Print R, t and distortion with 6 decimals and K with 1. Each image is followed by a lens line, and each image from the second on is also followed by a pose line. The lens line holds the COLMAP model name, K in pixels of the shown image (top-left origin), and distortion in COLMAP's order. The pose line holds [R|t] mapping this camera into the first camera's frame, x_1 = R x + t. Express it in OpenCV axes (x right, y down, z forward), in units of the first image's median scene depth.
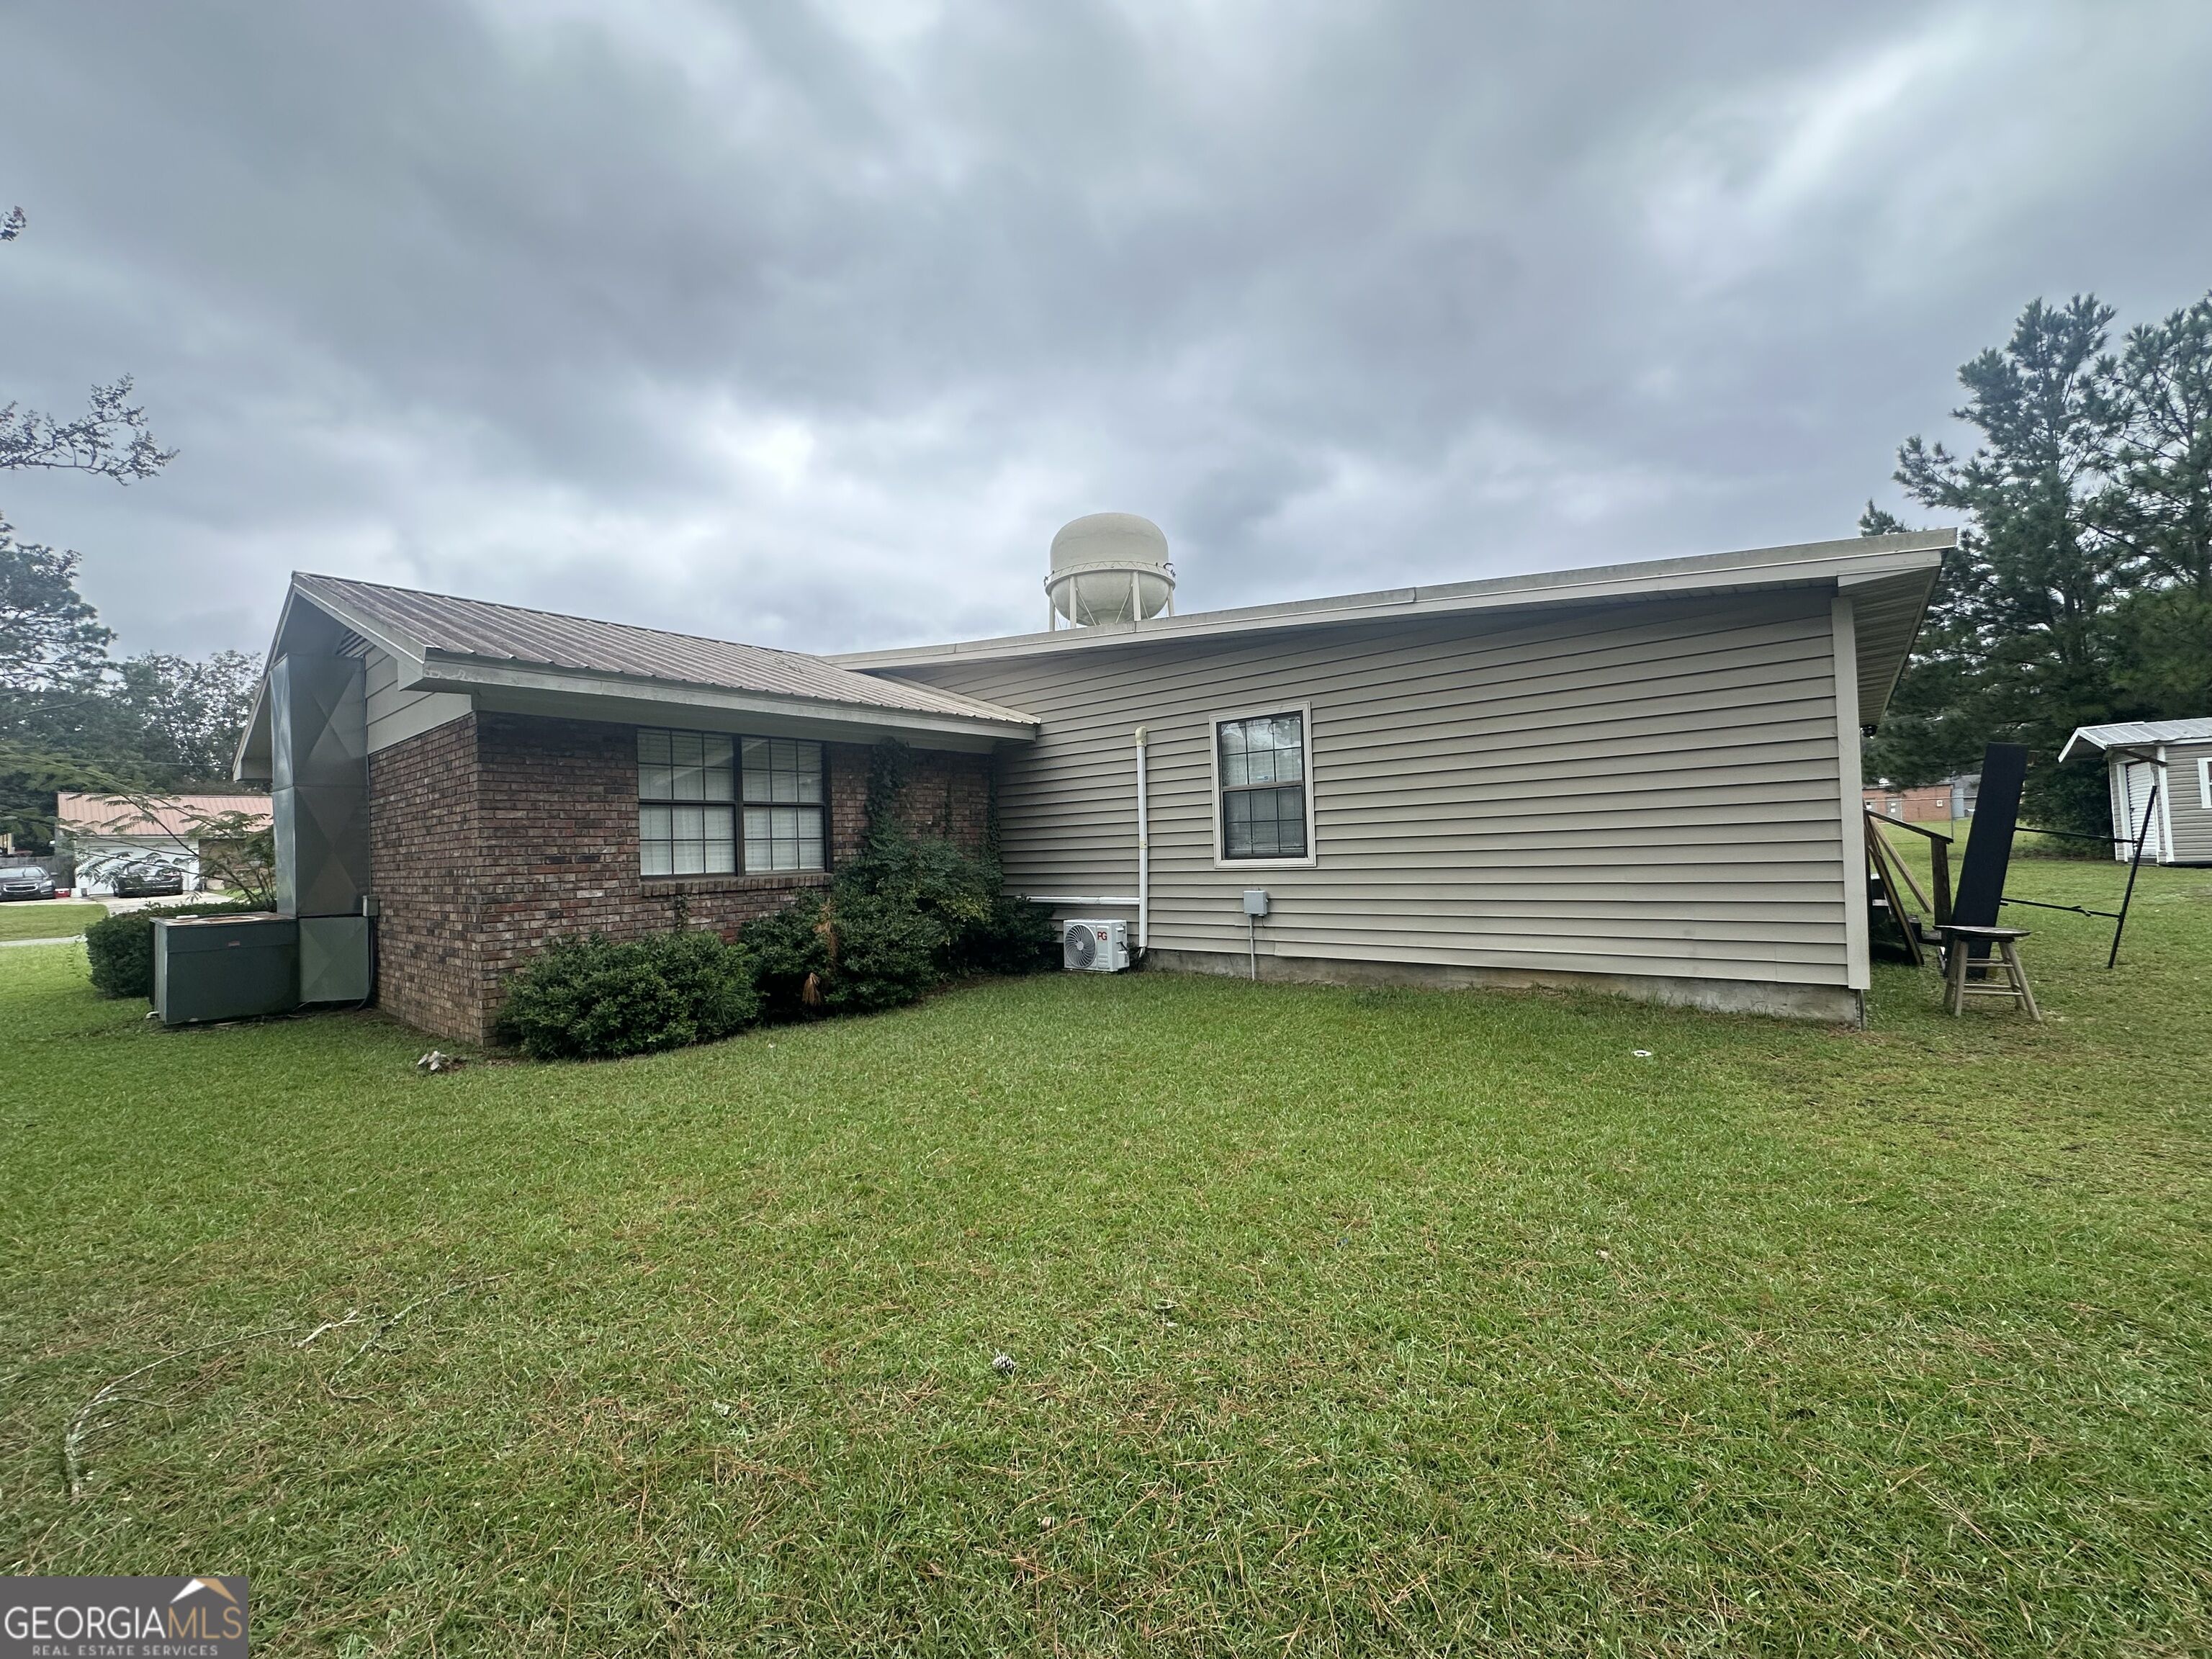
lens RADIAL K [[878.9, 0, 1105.7], [0, 878.9, 841.2], [0, 0, 1]] dist [0.001934, -0.000767]
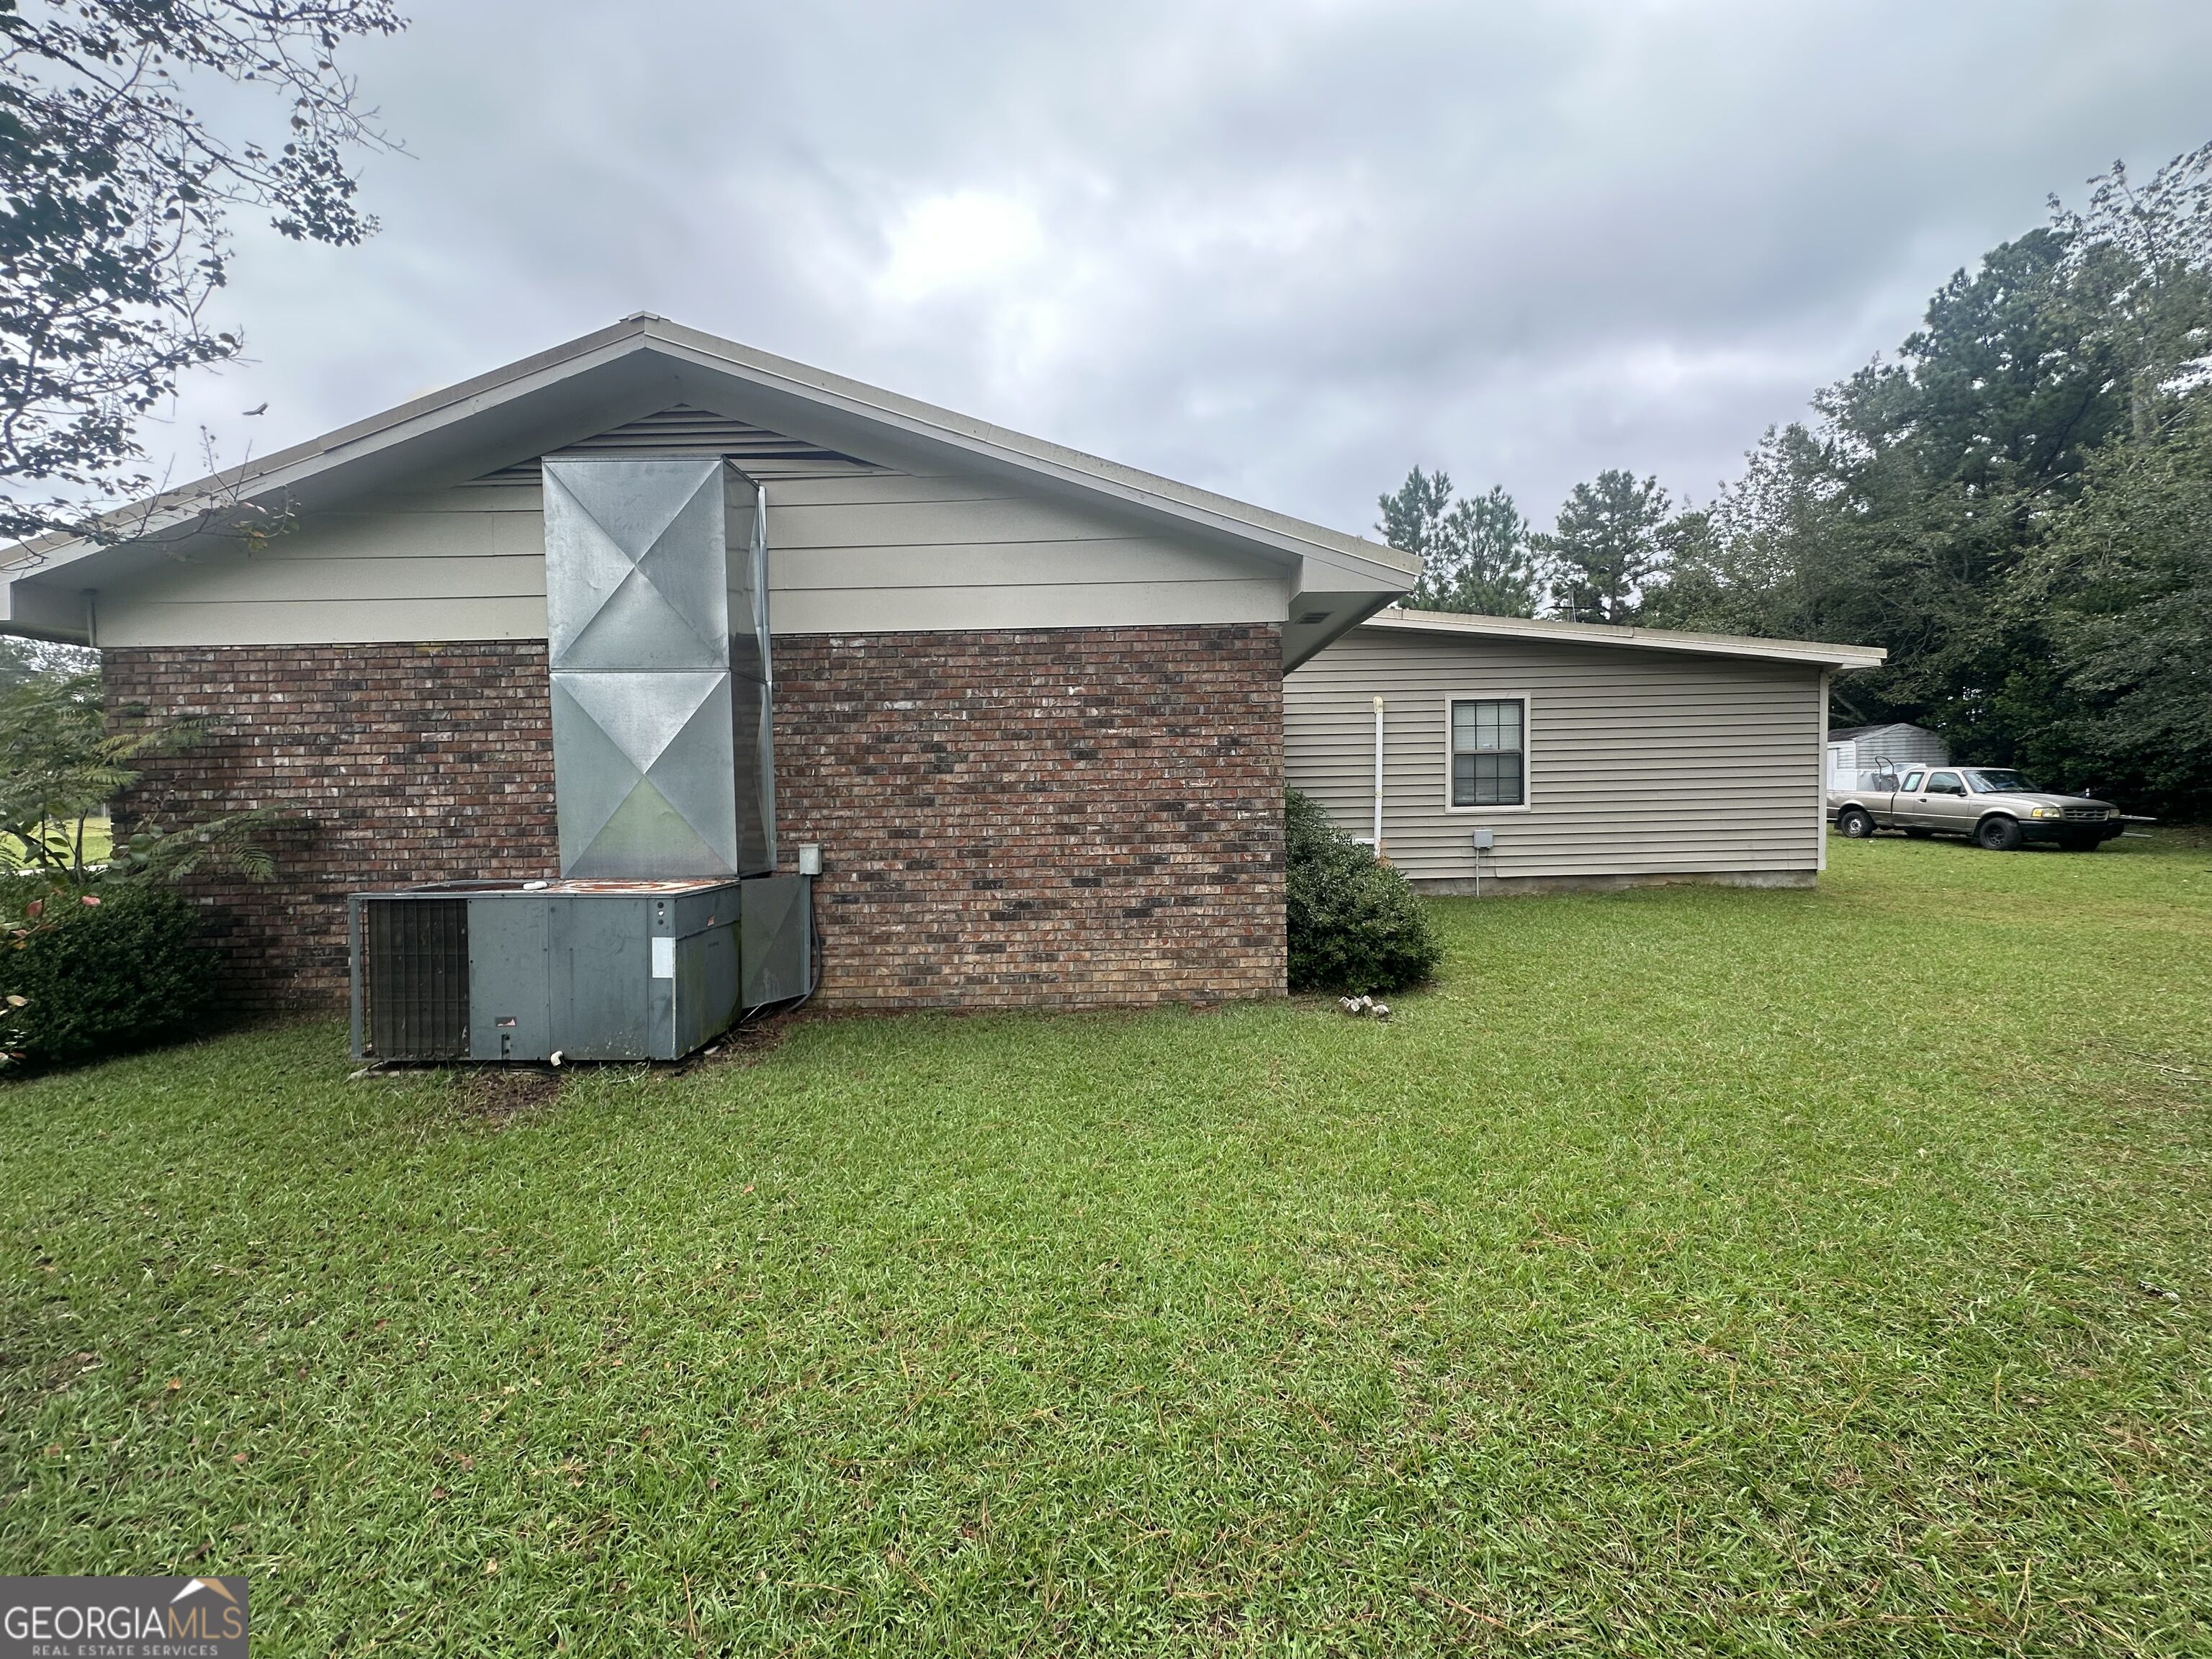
lens RADIAL K [[878.9, 0, 1106.0], [0, 878.9, 841.1], [0, 0, 1]] dist [0.001934, -0.000767]
pose [[0.767186, -0.013274, 0.641288, -1.054080], [-0.011294, 0.999351, 0.034196, 0.031770], [-0.641326, -0.033478, 0.766538, 0.315846]]
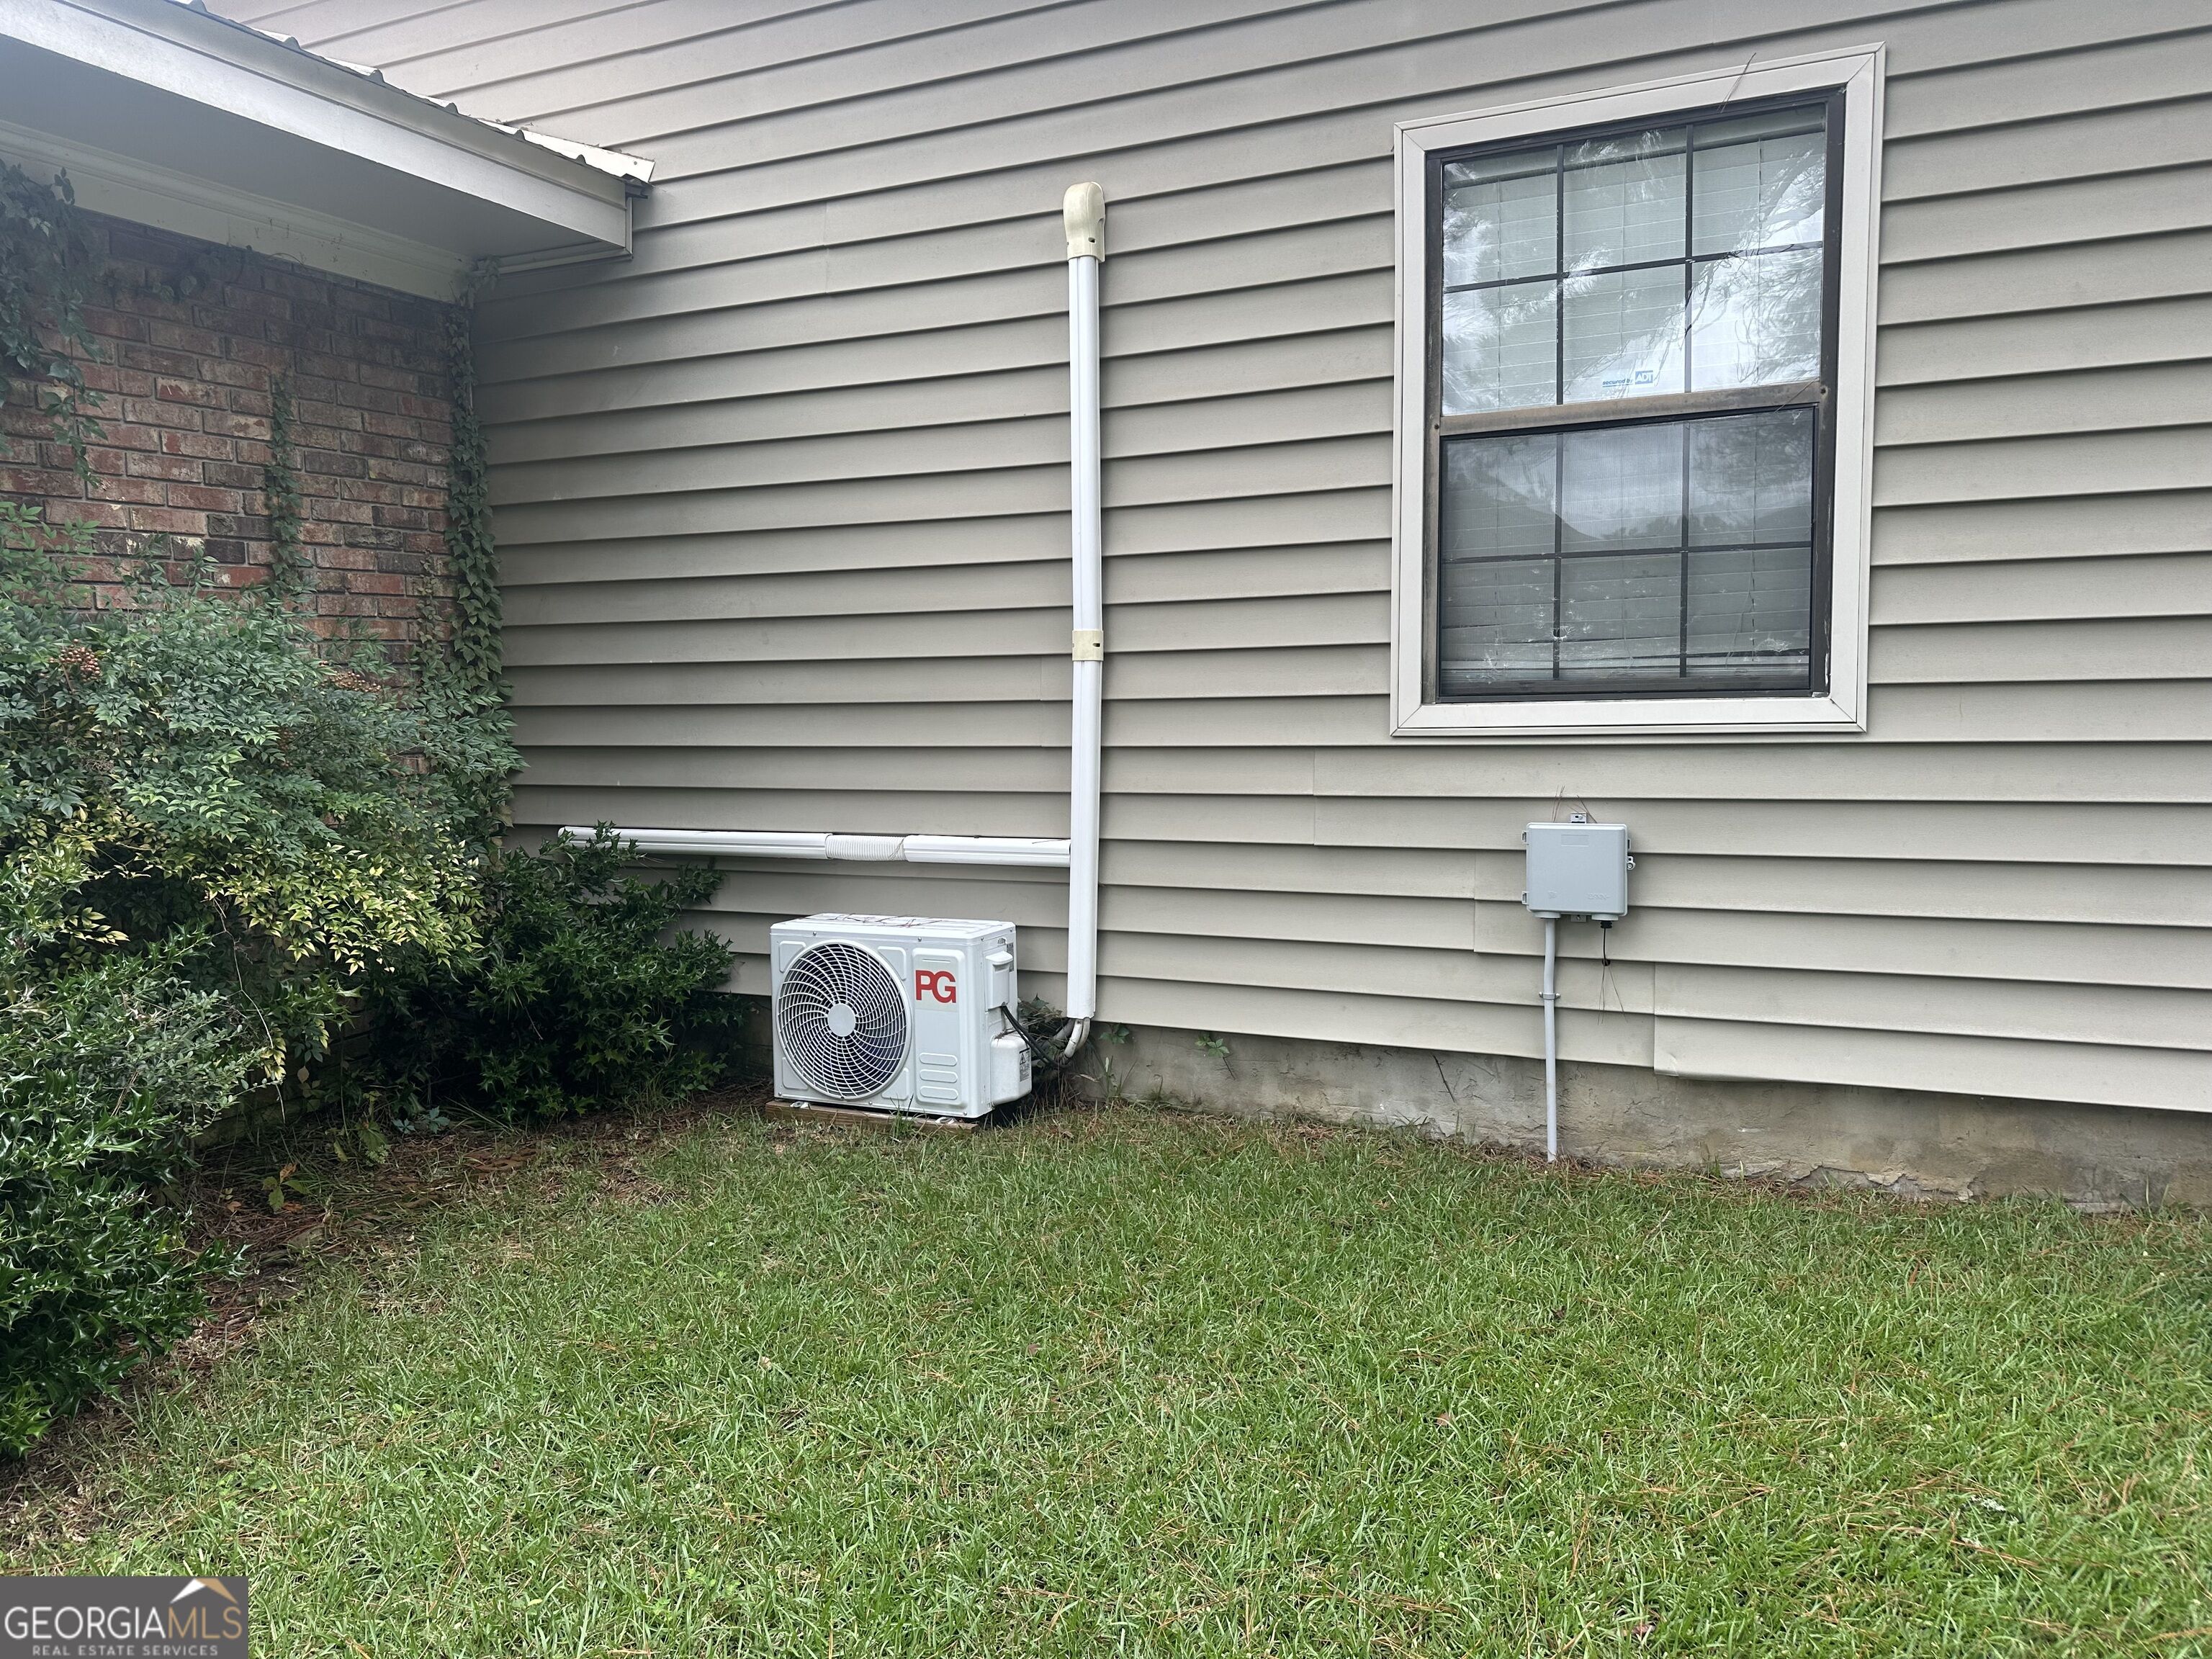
lens RADIAL K [[1535.9, 0, 1103.0], [0, 1535.9, 815.6], [0, 0, 1]] dist [0.081890, -0.096256]
pose [[0.963395, -0.012297, 0.267802, -0.080623], [-0.013432, 0.995479, 0.094032, 0.012146], [-0.267747, -0.094187, 0.958874, 0.558007]]
